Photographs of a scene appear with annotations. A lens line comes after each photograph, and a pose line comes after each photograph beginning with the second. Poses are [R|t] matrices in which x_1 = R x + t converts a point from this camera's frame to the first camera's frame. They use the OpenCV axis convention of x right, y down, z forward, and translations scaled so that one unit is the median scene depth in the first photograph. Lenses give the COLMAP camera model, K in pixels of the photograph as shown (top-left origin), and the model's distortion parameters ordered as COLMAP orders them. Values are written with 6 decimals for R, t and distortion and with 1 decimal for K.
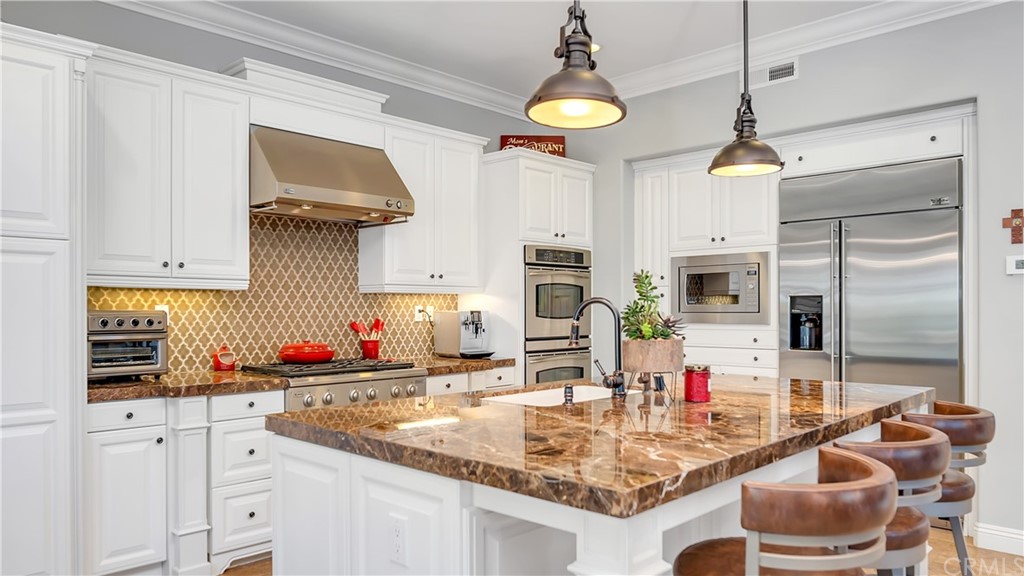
lens RADIAL K [[696.9, 0, 510.1], [0, 696.9, 307.7], [0, 0, 1]] dist [-0.012984, -0.001163]
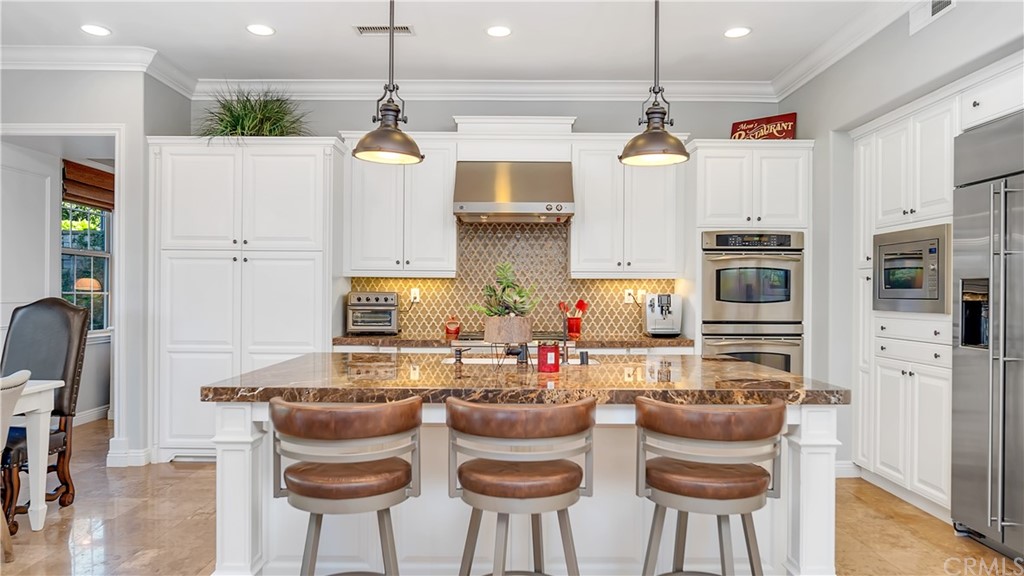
lens RADIAL K [[681.6, 0, 512.0], [0, 681.6, 288.0], [0, 0, 1]] dist [-0.010554, -0.001837]
pose [[0.697857, 0.001388, -0.716236, 0.576219], [-0.005124, 0.999982, -0.003054, -0.001038], [0.716219, 0.005801, 0.697852, 0.086766]]
